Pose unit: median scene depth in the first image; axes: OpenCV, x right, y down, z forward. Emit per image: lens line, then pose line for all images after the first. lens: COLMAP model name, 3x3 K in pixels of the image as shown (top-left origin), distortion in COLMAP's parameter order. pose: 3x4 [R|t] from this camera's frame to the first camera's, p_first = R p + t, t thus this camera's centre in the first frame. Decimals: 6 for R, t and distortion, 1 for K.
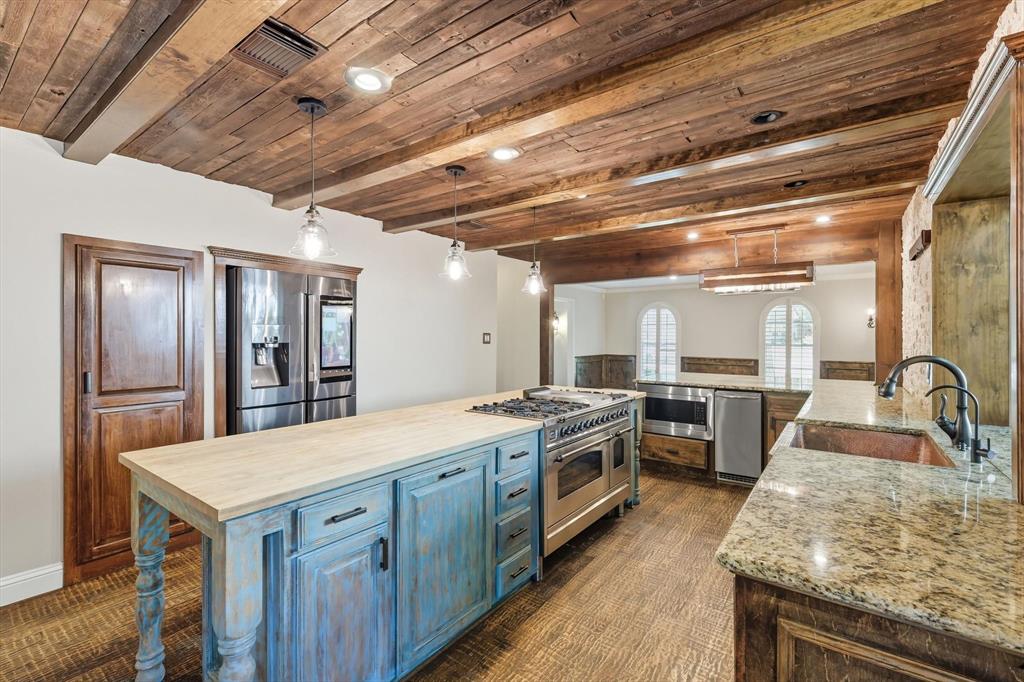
lens RADIAL K [[449.2, 0, 515.3], [0, 449.2, 336.5], [0, 0, 1]] dist [-0.000216, -0.000141]
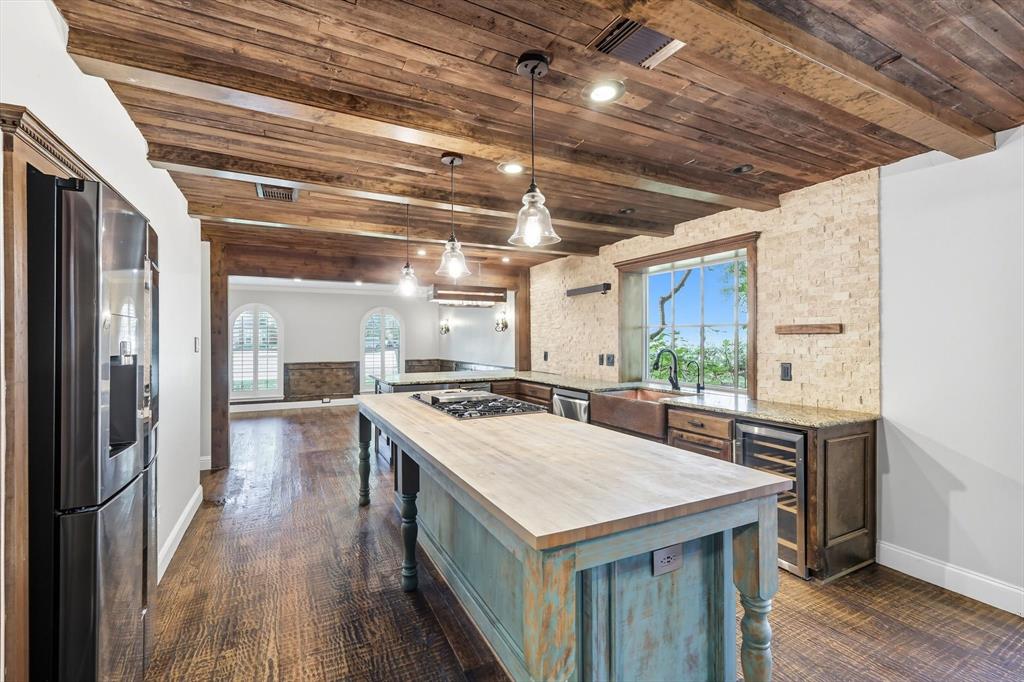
lens RADIAL K [[449.2, 0, 516.0], [0, 449.2, 337.7], [0, 0, 1]] dist [-0.000216, -0.000141]
pose [[0.434168, -0.000089, 0.900832, -0.678095], [0.007394, 0.999967, -0.003465, -0.002789], [-0.900802, 0.008165, 0.434154, 0.373347]]
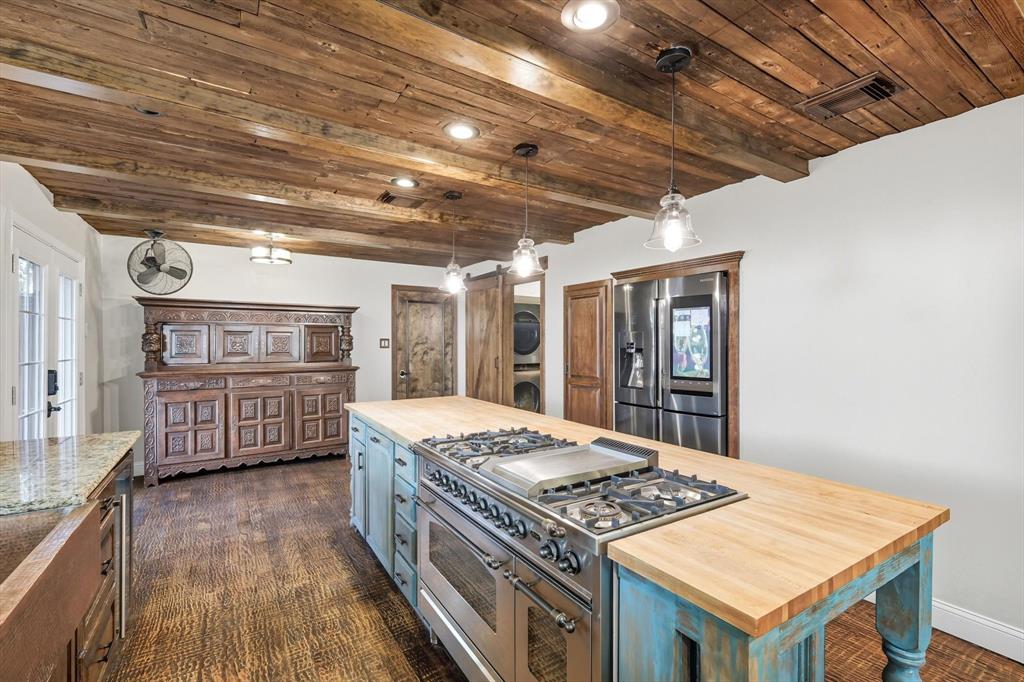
lens RADIAL K [[449.2, 0, 519.3], [0, 449.2, 345.1], [0, 0, 1]] dist [-0.000216, -0.000141]
pose [[-0.338530, 0.005416, -0.940940, 0.527036], [-0.002703, 0.999974, 0.006728, -0.000131], [0.940952, 0.004821, -0.338506, 0.976214]]
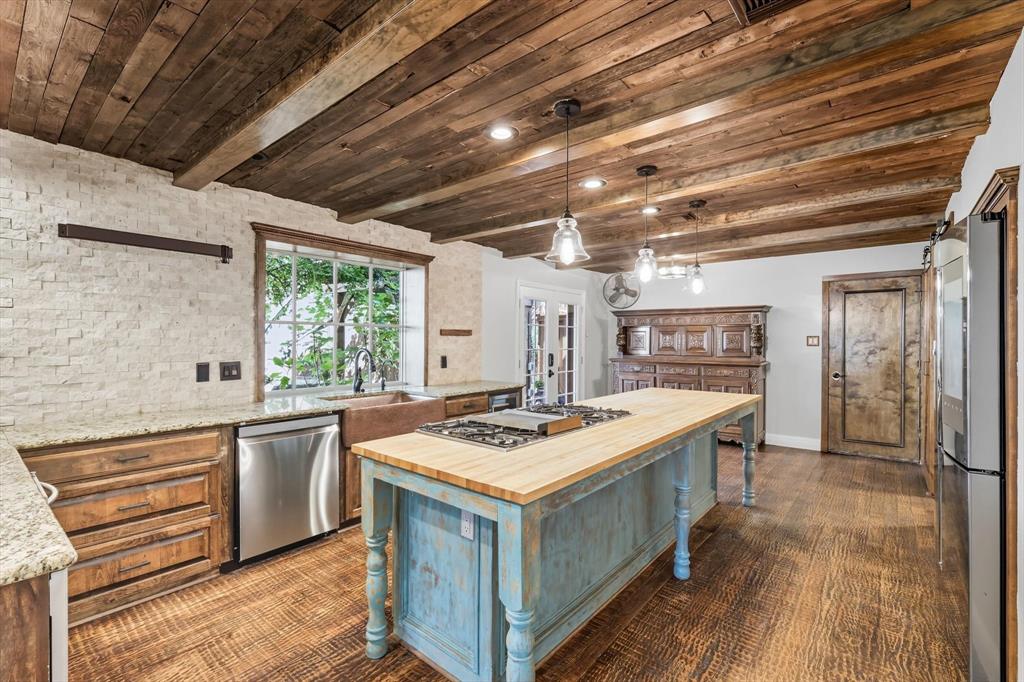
lens RADIAL K [[449.2, 0, 517.3], [0, 449.2, 340.0], [0, 0, 1]] dist [-0.000216, -0.000141]
pose [[-0.999176, -0.002908, 0.040475, 0.089512], [-0.002779, 0.999991, 0.003253, -0.000185], [-0.040484, 0.003138, -0.999175, 1.521665]]
